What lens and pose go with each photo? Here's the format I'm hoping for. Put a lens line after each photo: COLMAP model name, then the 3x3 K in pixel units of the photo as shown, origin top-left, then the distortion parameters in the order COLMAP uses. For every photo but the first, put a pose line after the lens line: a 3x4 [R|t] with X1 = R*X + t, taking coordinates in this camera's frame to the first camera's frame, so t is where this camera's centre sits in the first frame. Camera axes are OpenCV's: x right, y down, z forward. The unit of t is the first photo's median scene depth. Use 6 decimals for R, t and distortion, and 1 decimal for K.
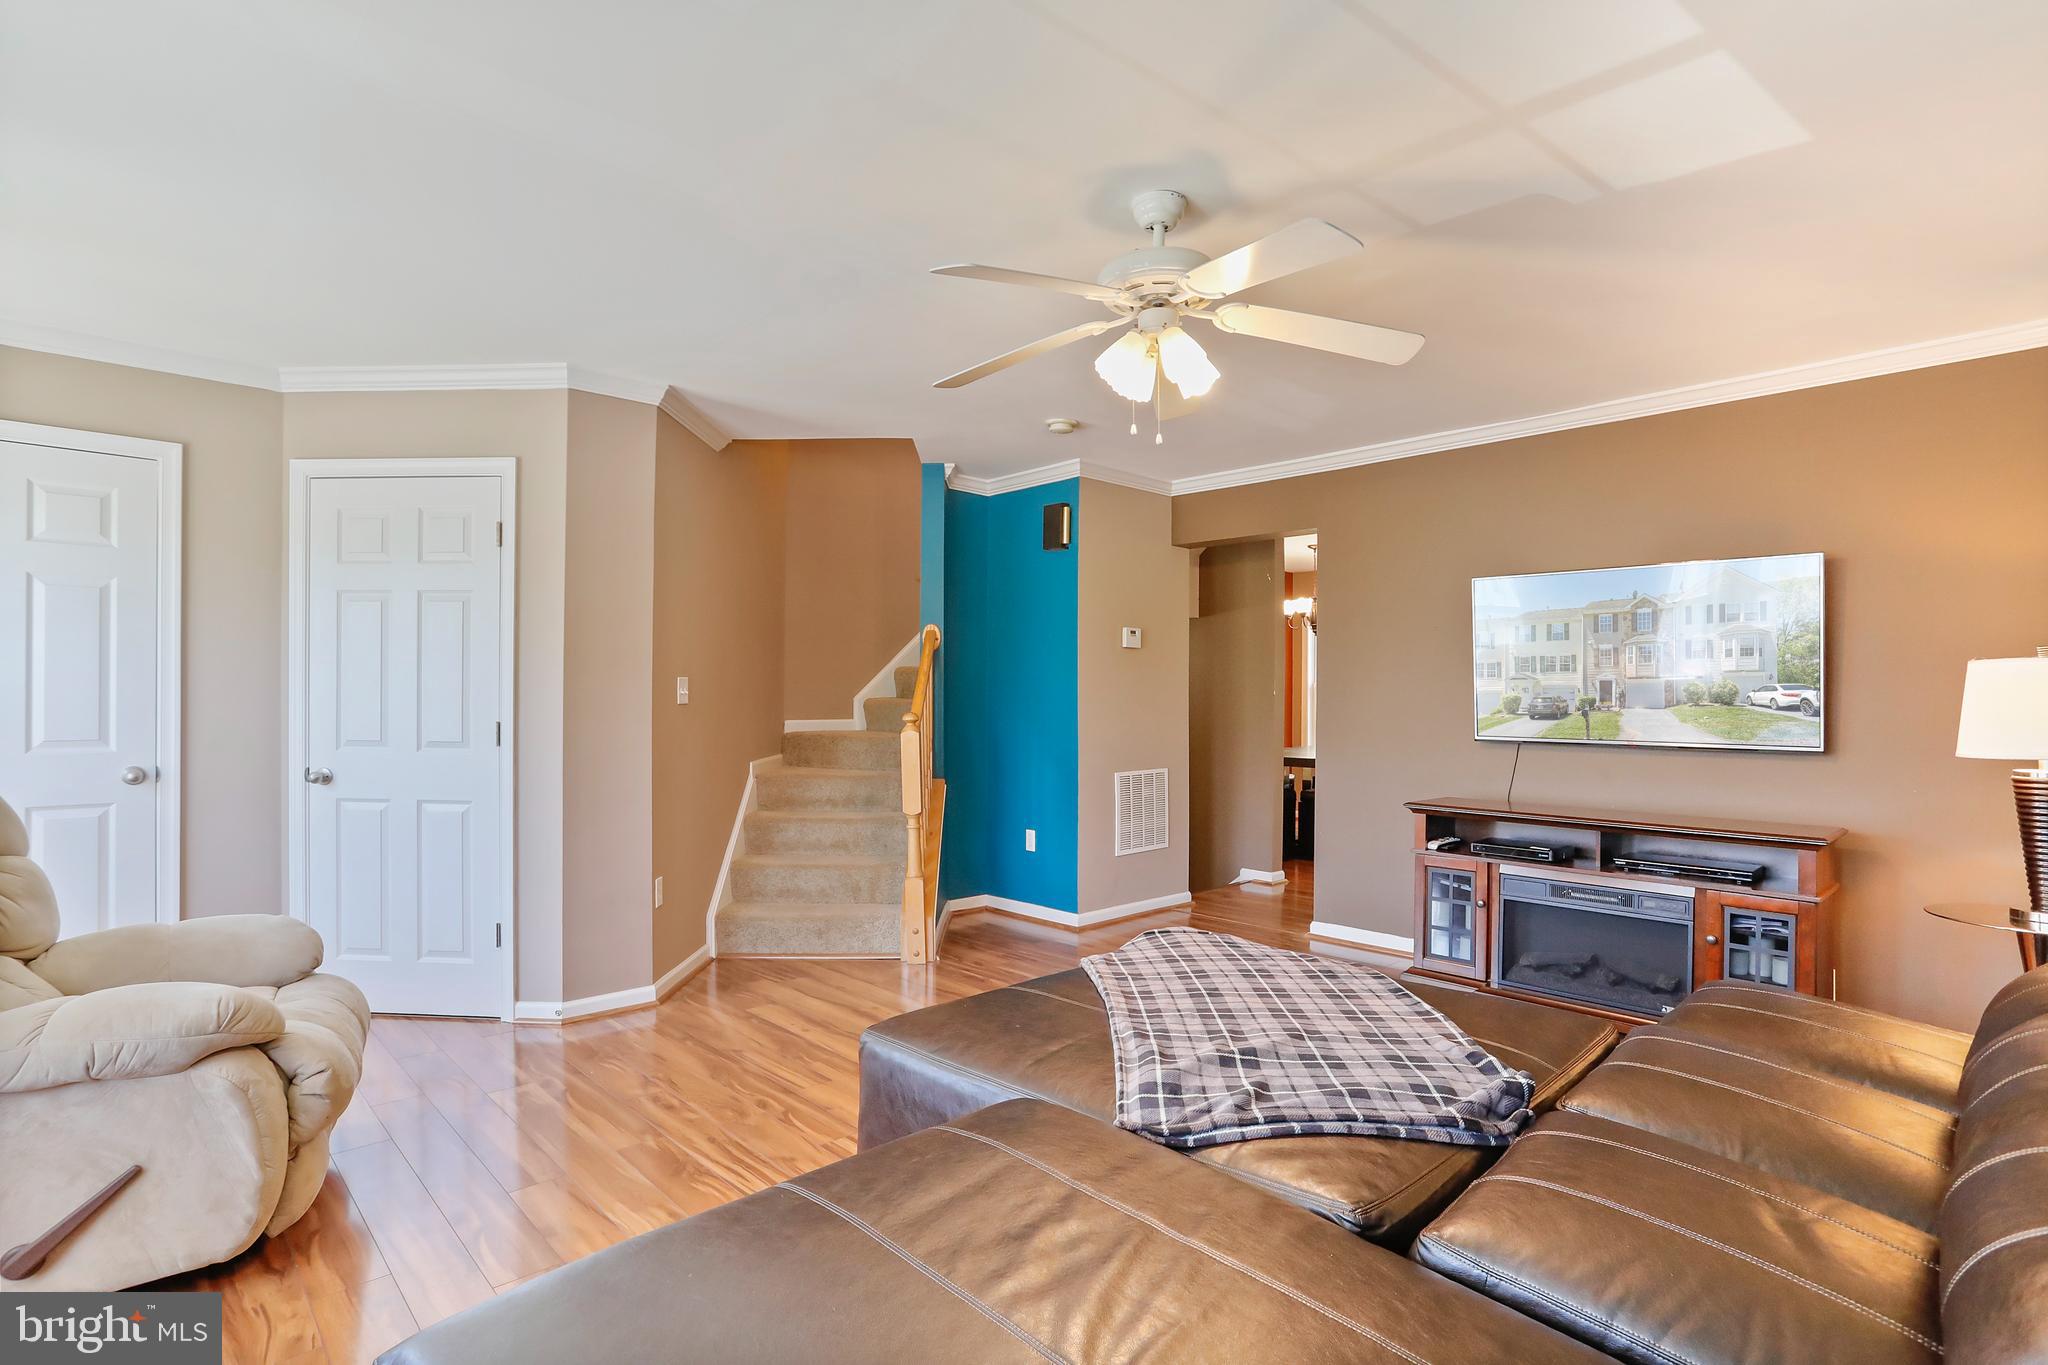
lens RADIAL K [[996.6, 0, 1024.0], [0, 996.6, 682.5], [0, 0, 1]] dist [0.000700, 0.000178]
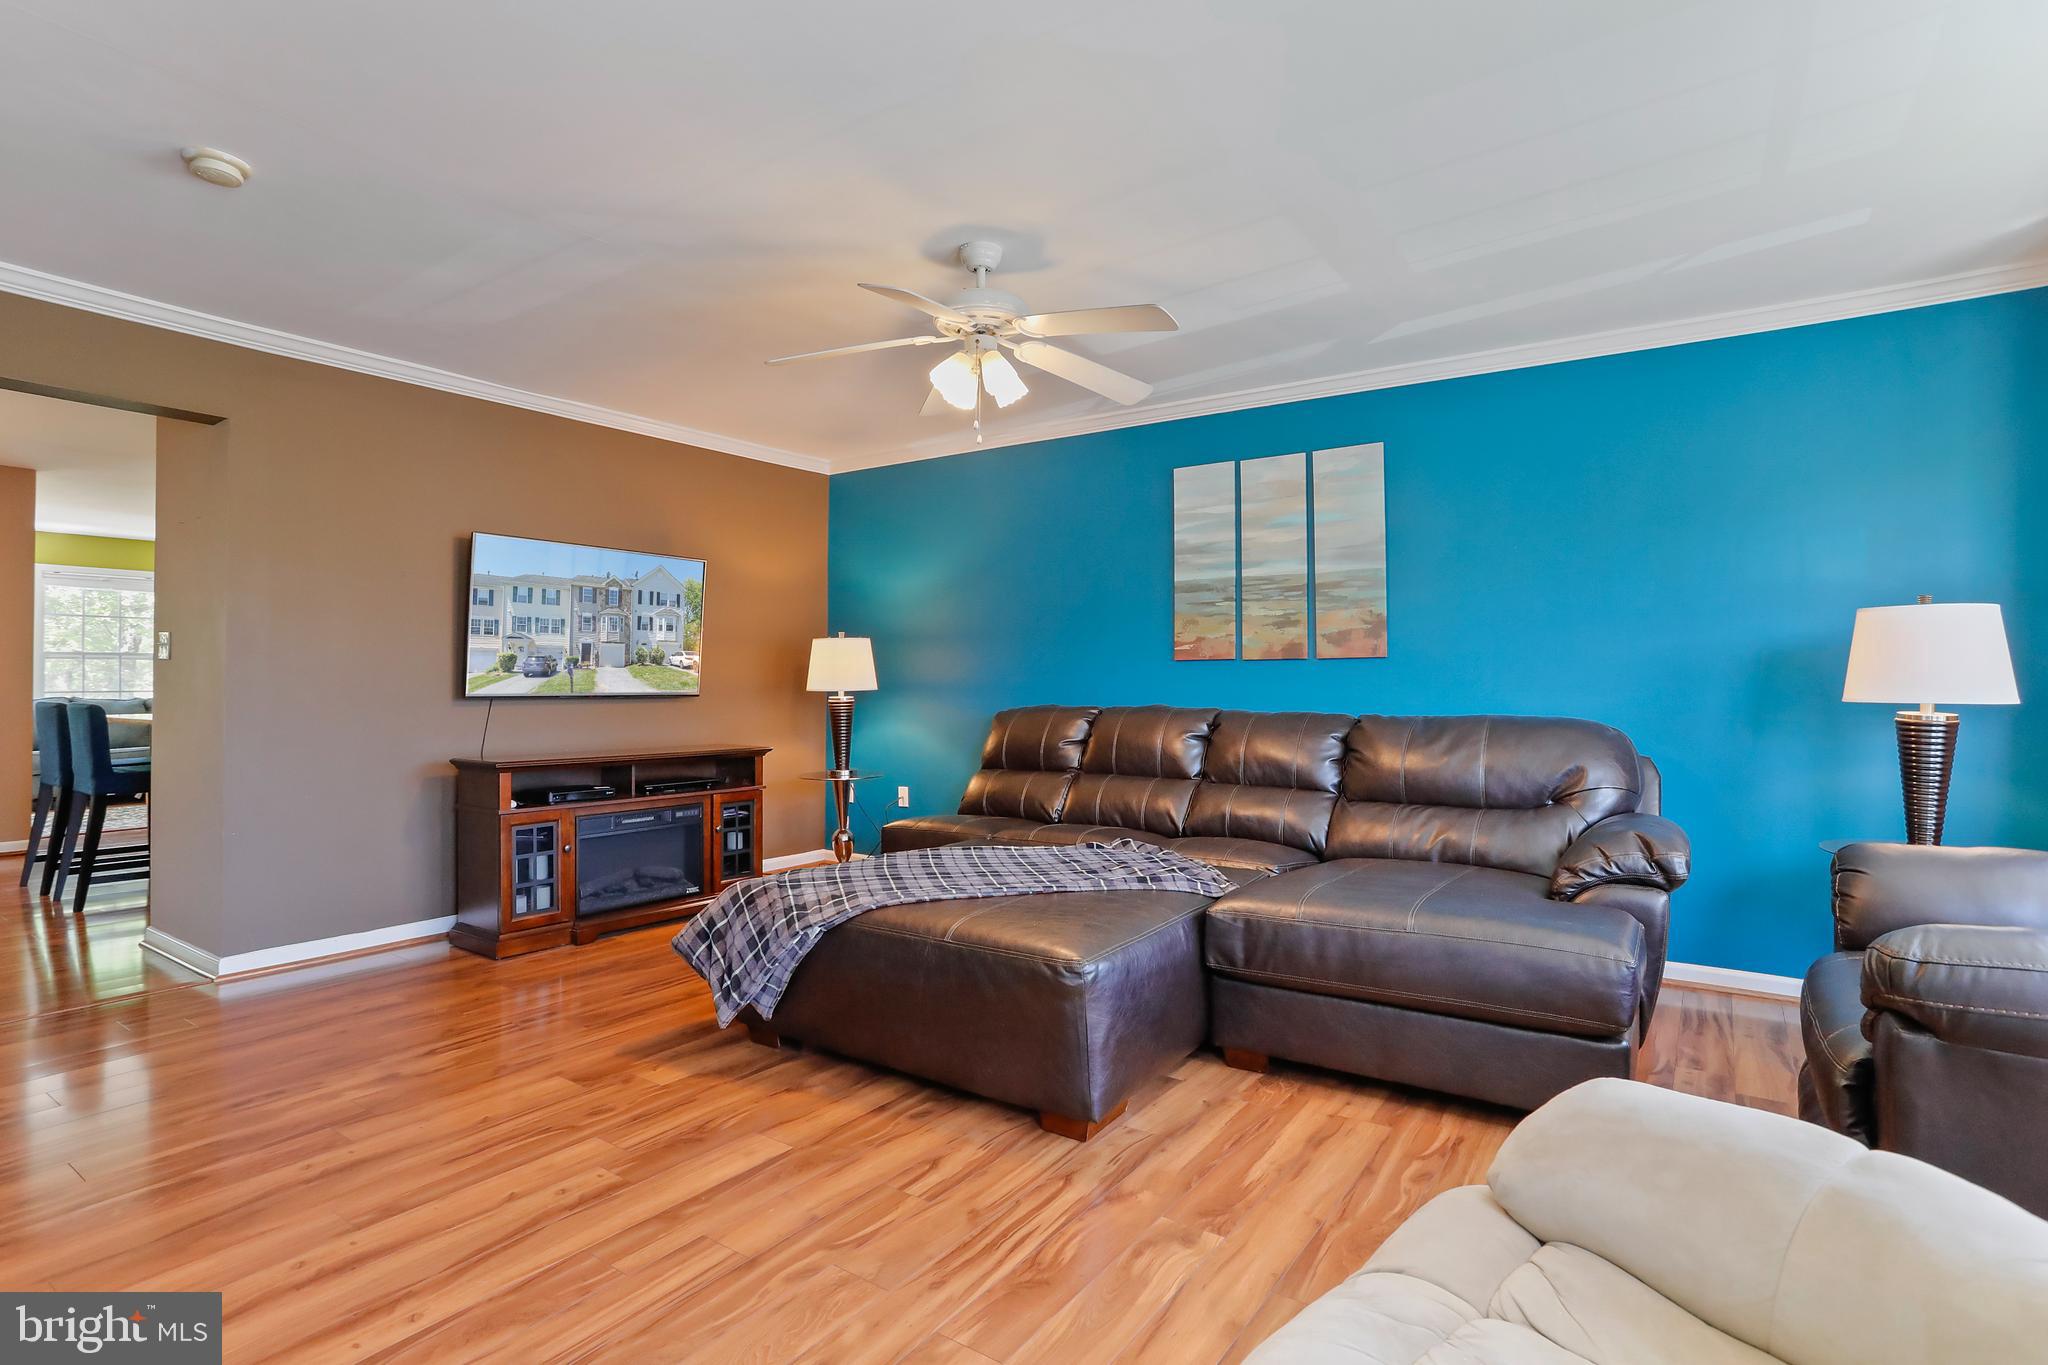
lens RADIAL K [[997.8, 0, 997.2], [0, 997.8, 656.6], [0, 0, 1]] dist [-0.017059, -0.000046]
pose [[-0.206288, 0.030546, 0.978014, -0.668691], [-0.018047, 0.999224, -0.035015, 0.046225], [-0.978325, -0.024873, -0.205577, 0.760387]]
